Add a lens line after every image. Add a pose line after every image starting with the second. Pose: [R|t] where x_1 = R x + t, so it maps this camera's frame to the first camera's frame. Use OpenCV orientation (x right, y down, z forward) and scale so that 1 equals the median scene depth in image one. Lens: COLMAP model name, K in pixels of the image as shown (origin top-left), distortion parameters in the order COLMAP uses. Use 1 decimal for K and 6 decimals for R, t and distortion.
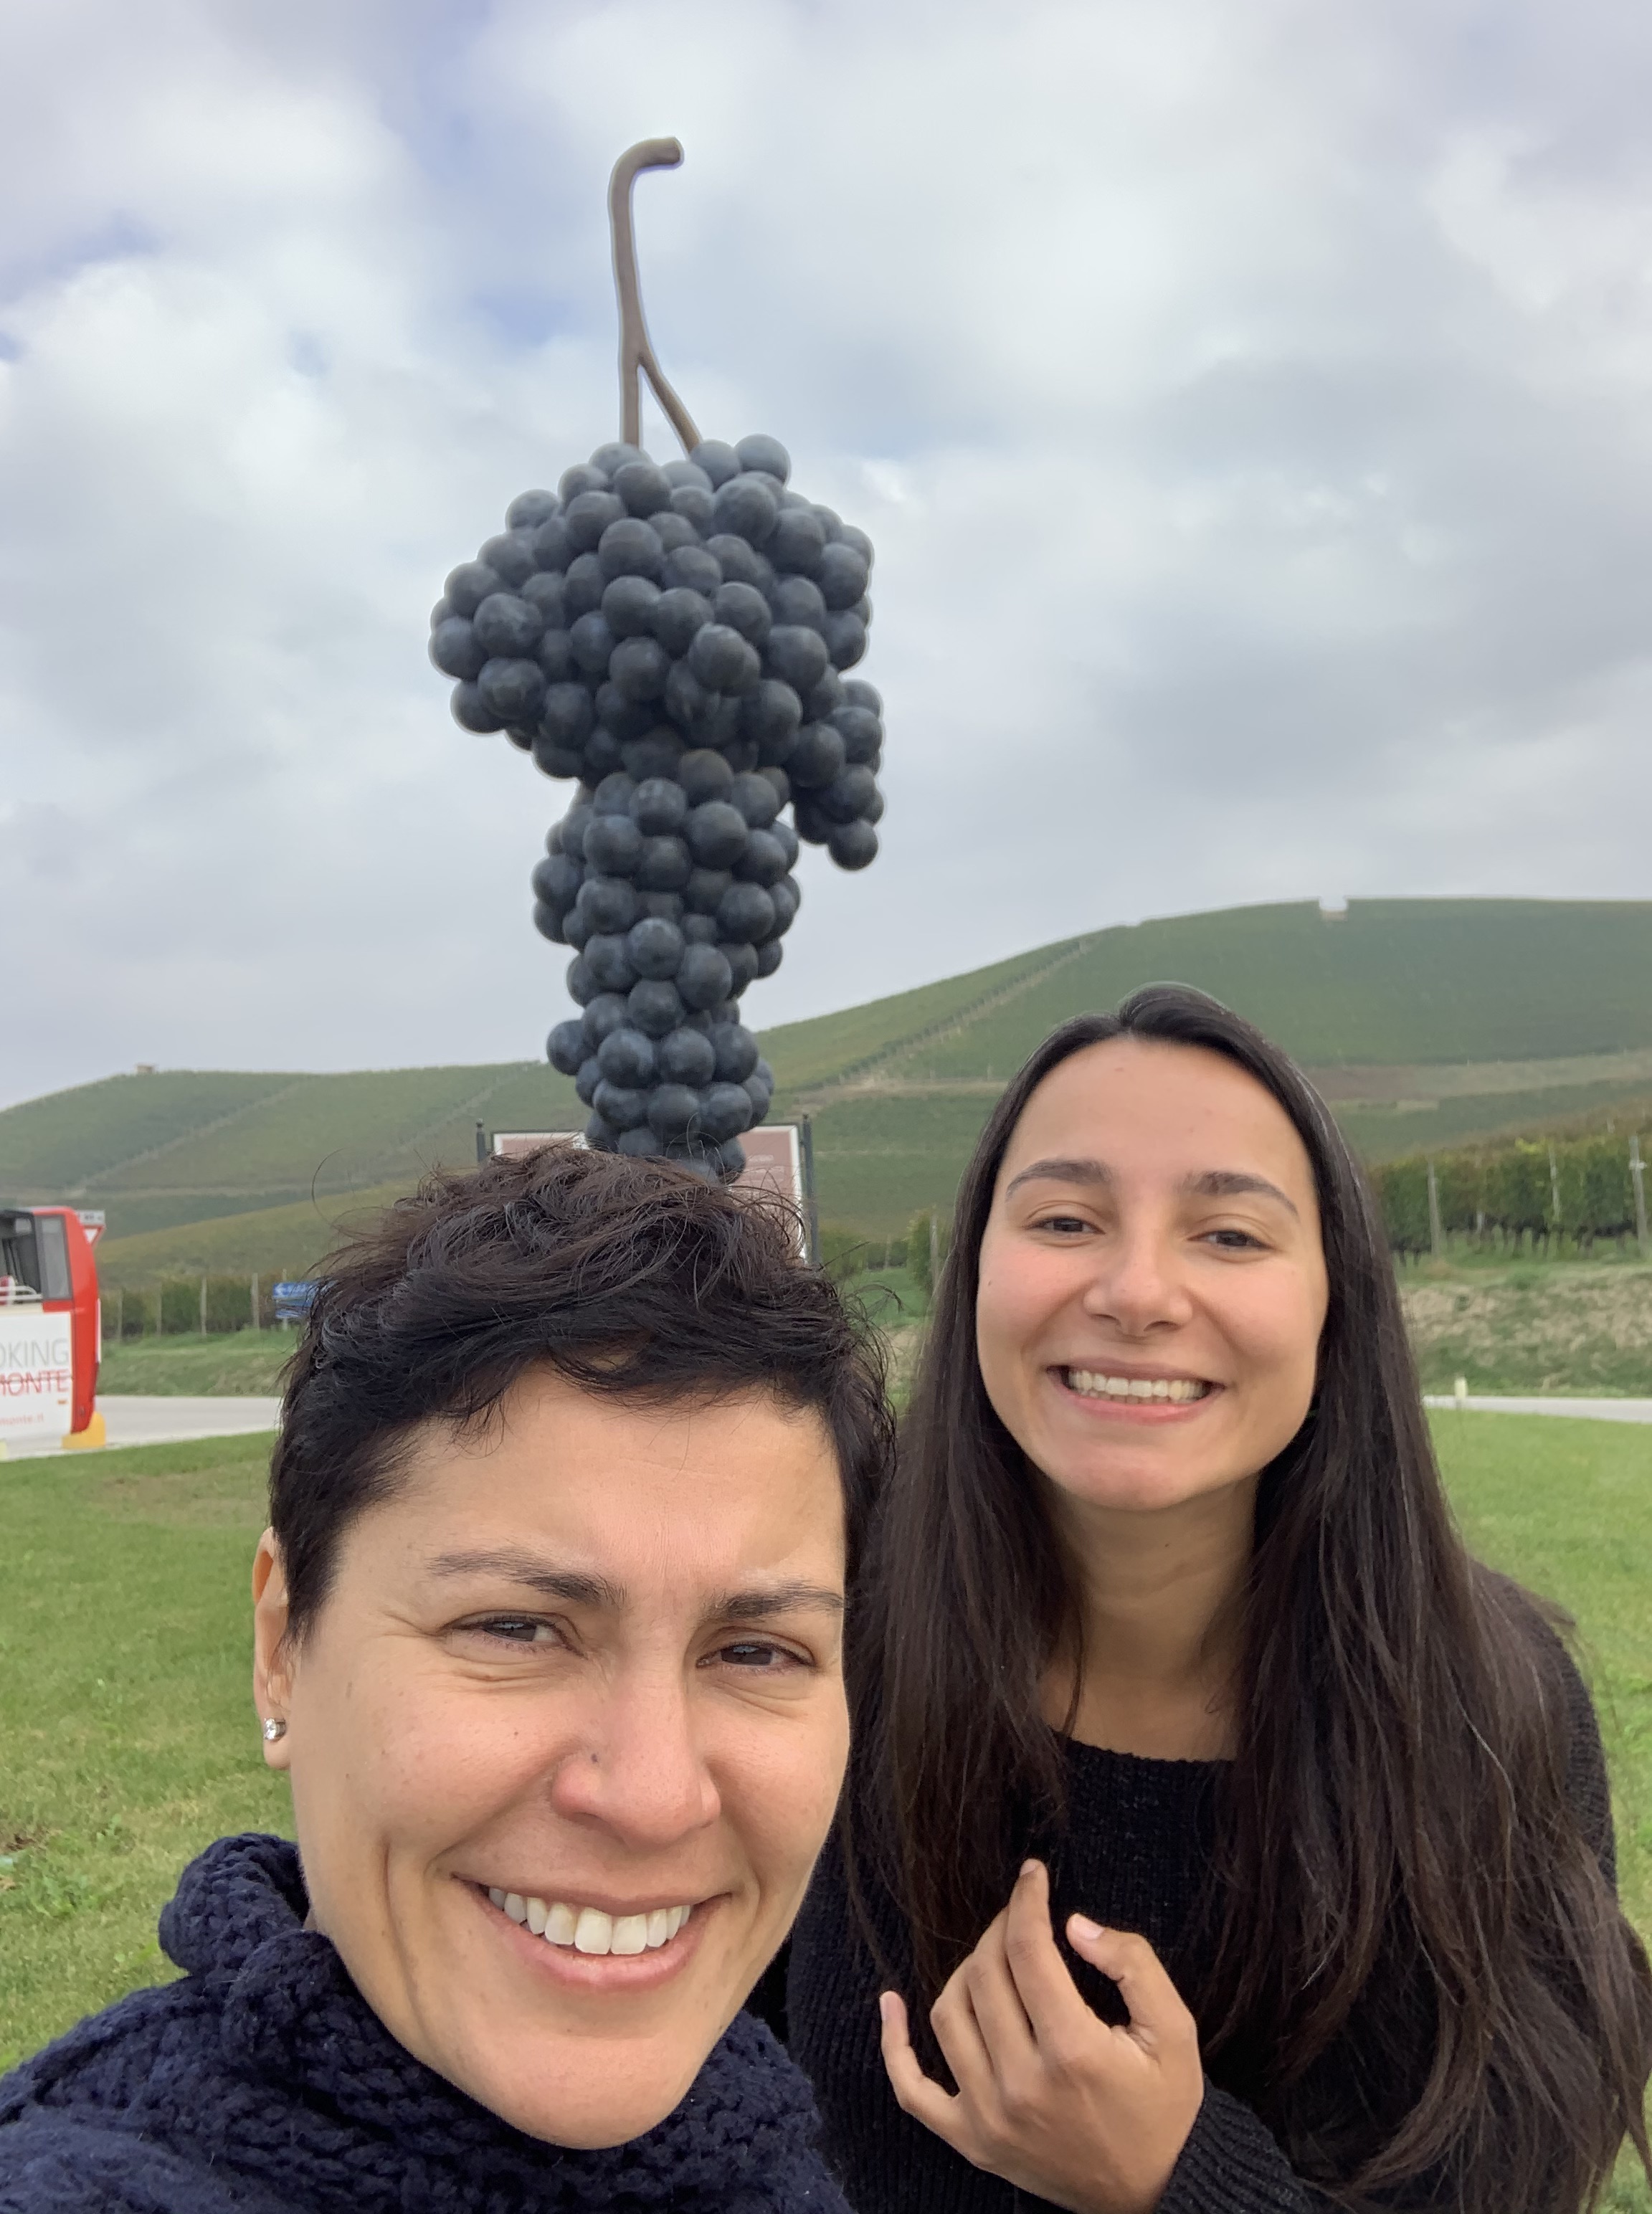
lens RADIAL K [[2067.4, 0, 826.0], [0, 2067.4, 1107.0], [0, 0, 1]] dist [0.071052, -0.005541]
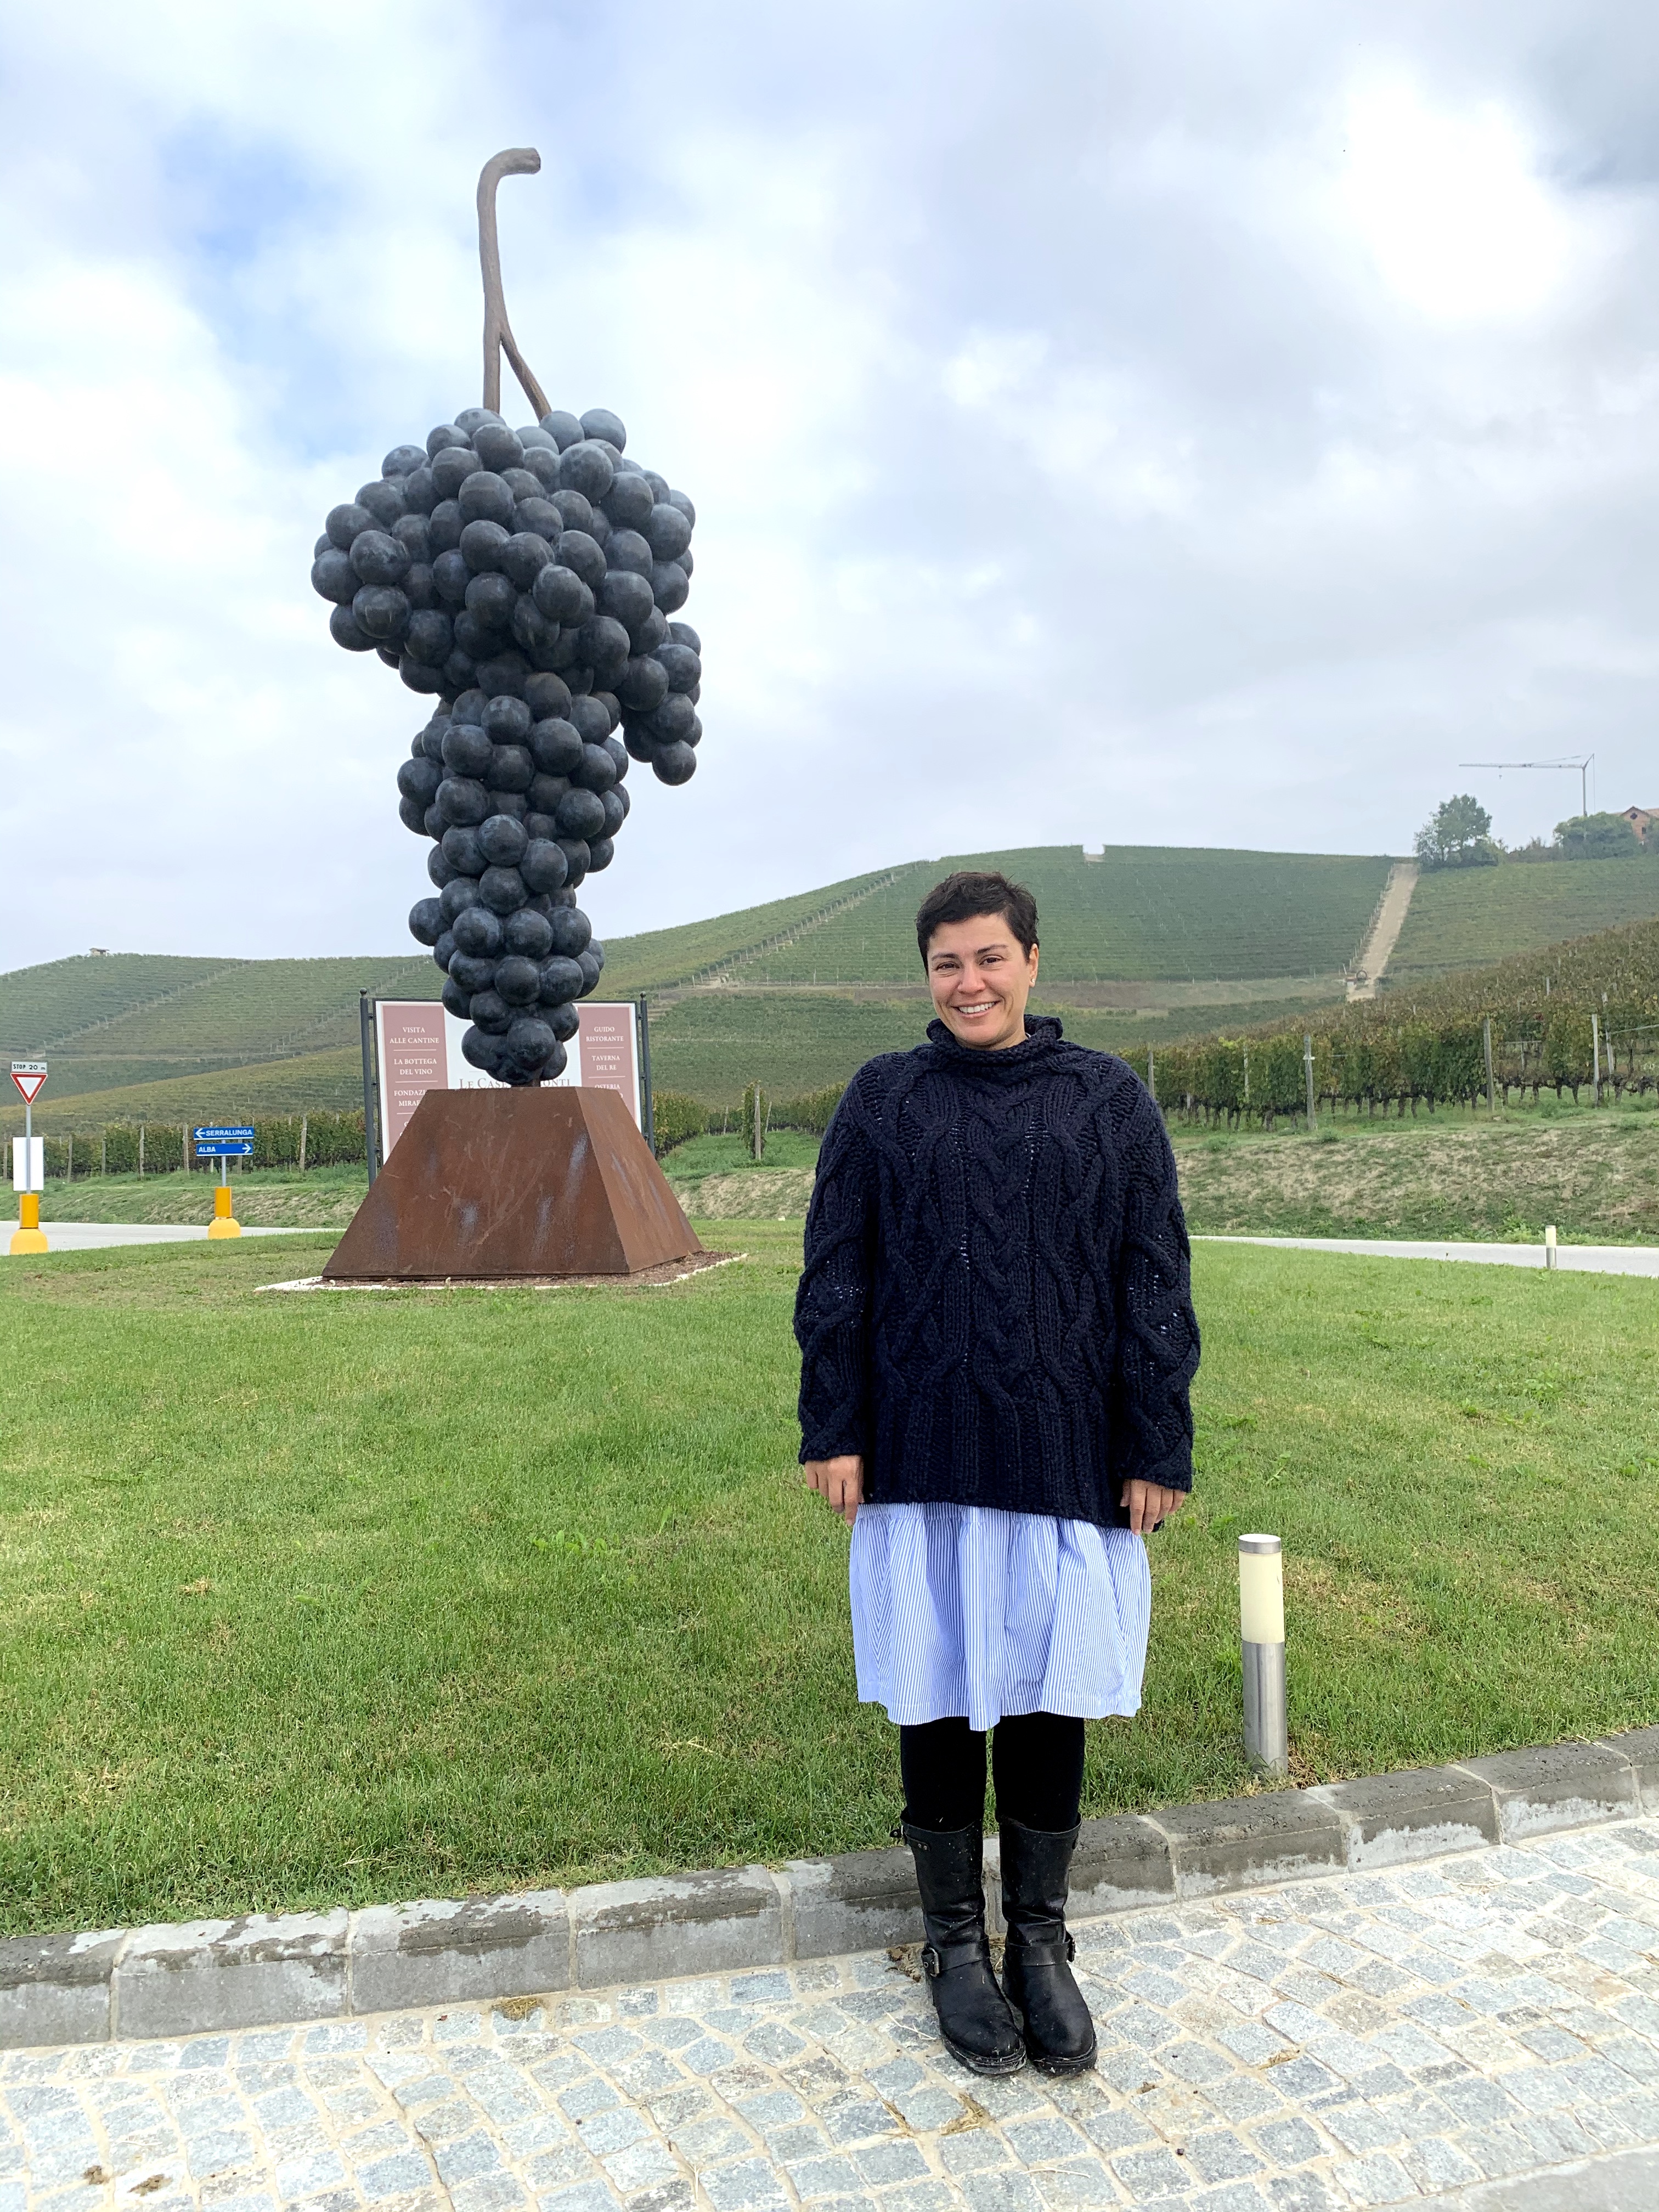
lens RADIAL K [[1681.8, 0, 835.5], [0, 1681.8, 1099.1], [0, 0, 1]] dist [0.161594, -0.477188]
pose [[0.995456, 0.023188, 0.092352, 0.021343], [-0.028281, 0.998128, 0.054226, 0.013623], [-0.090921, -0.056591, 0.994249, 0.002576]]
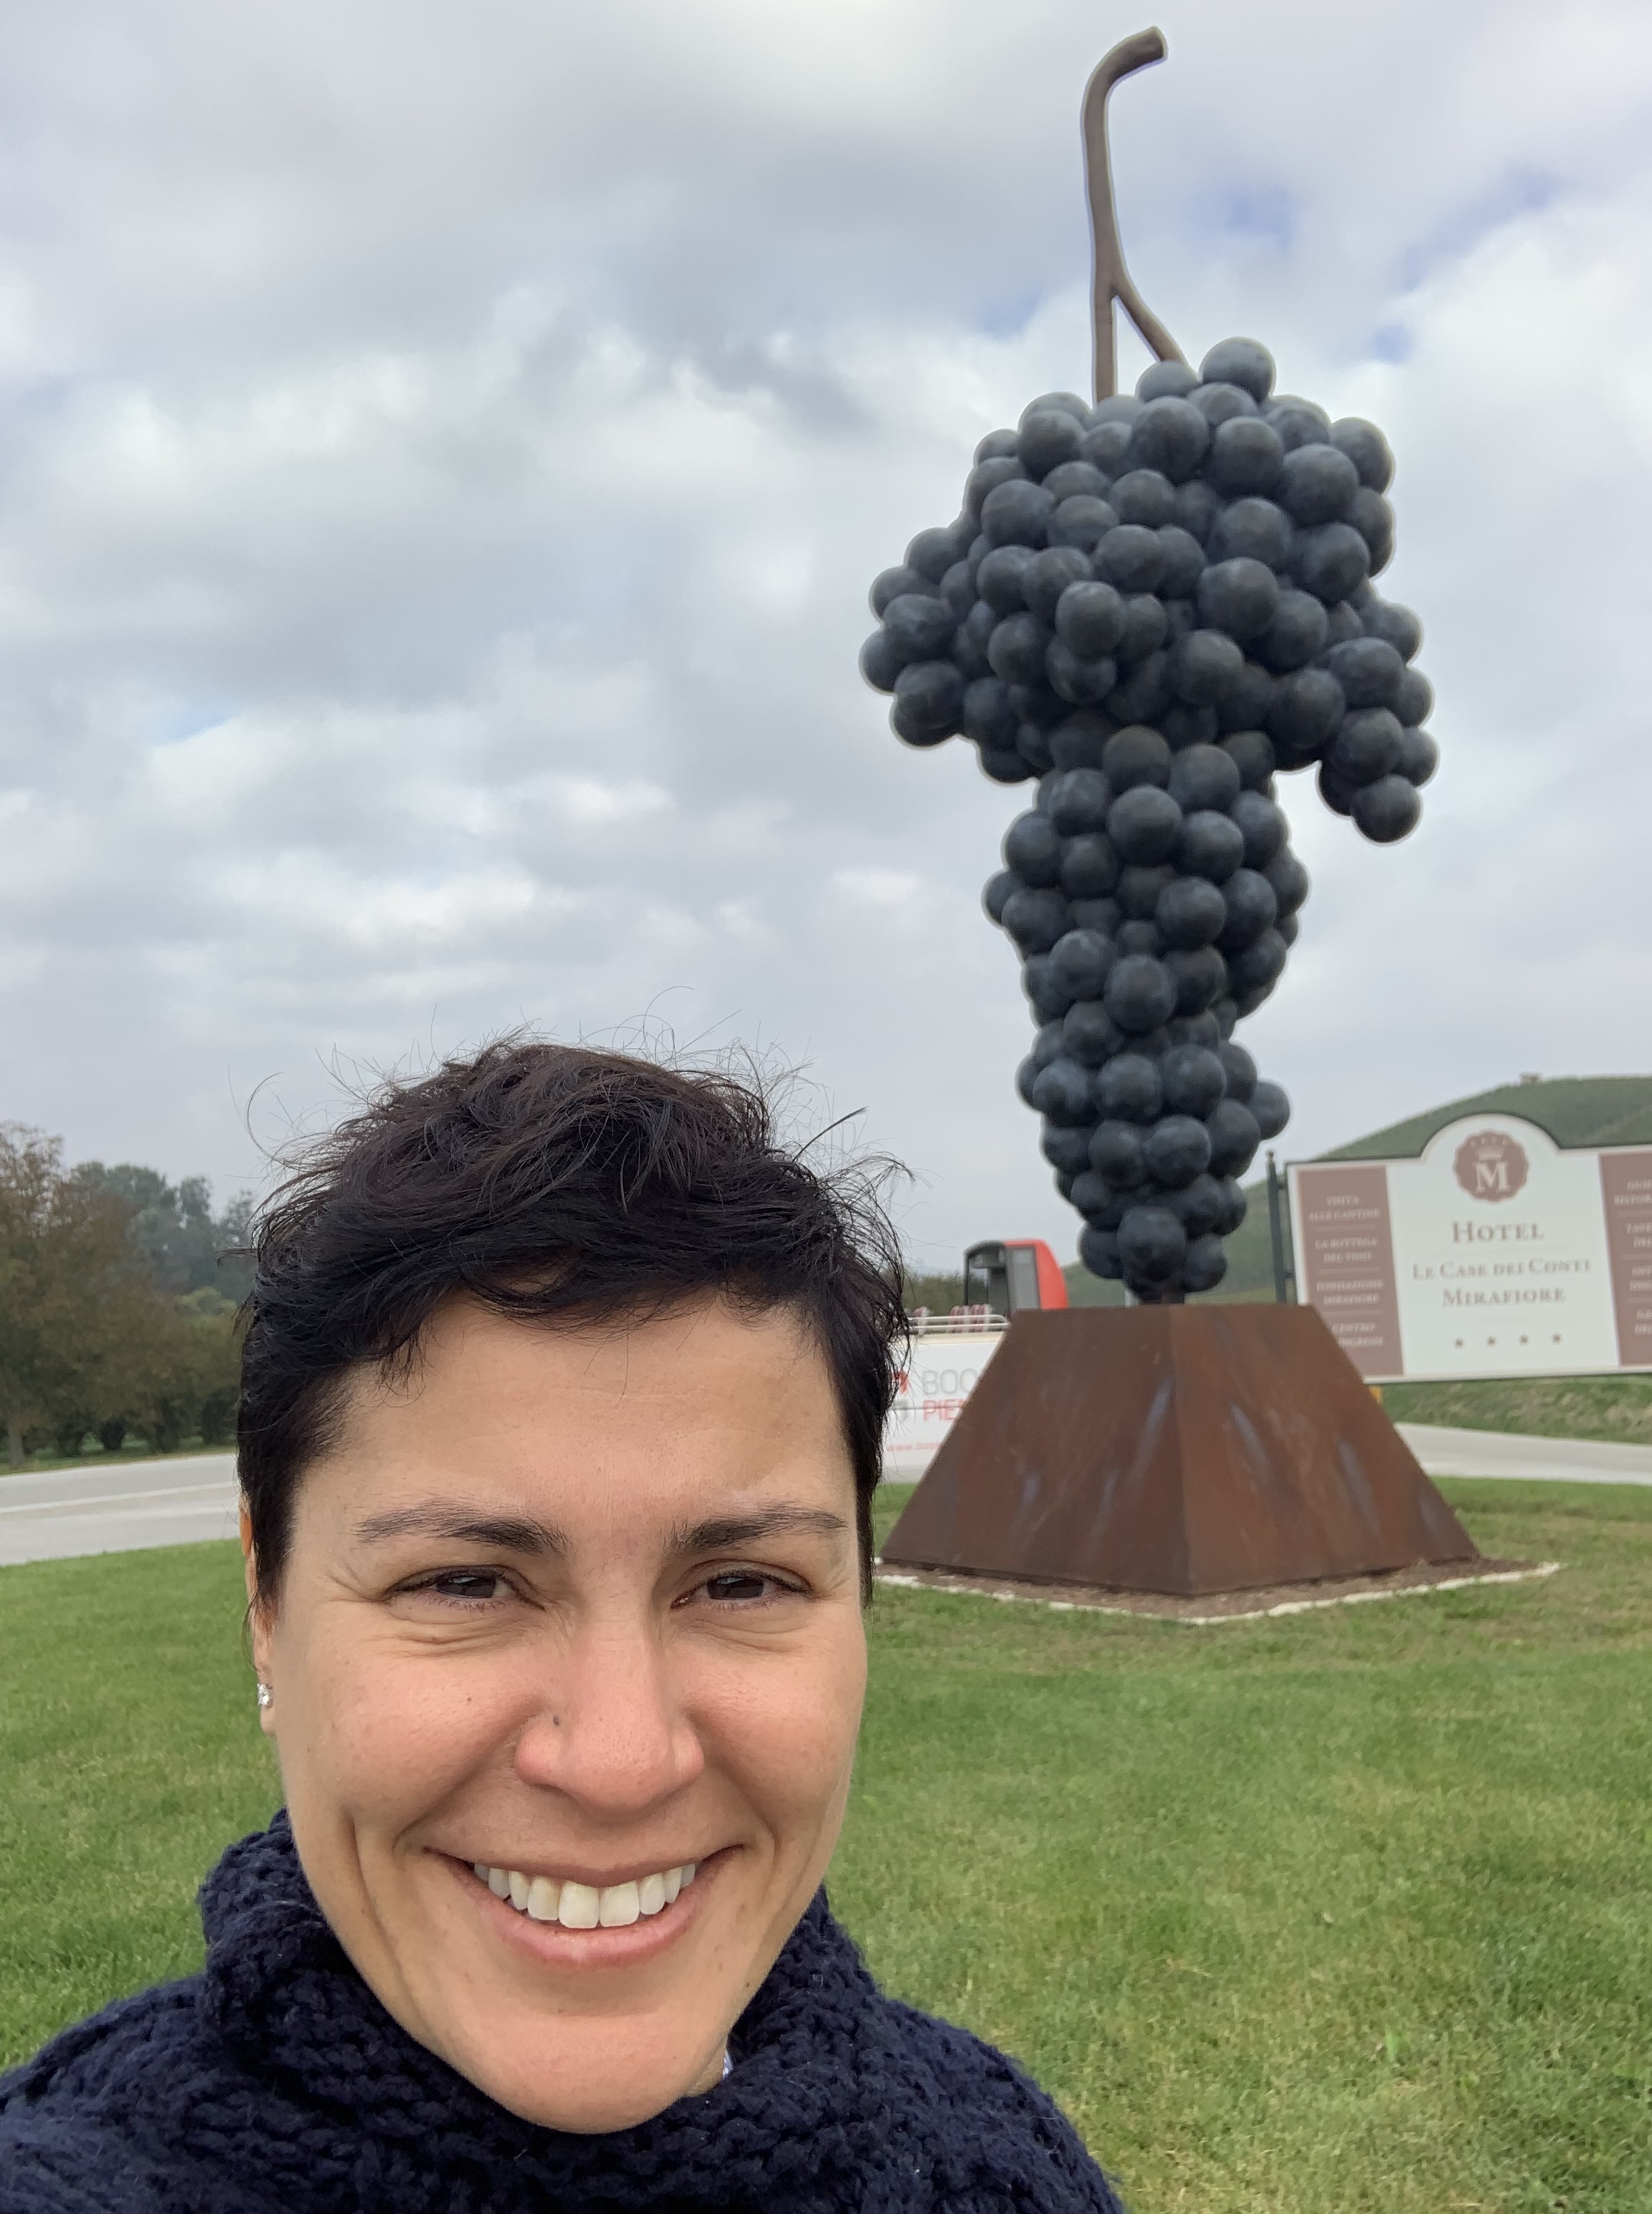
lens RADIAL K [[2067.4, 0, 826.0], [0, 2067.4, 1107.0], [0, 0, 1]] dist [0.071052, -0.005541]
pose [[0.790292, -0.041218, -0.611342, 0.354084], [0.038624, 0.999102, -0.017431, -0.006271], [0.611511, -0.009837, 0.791175, 0.243740]]
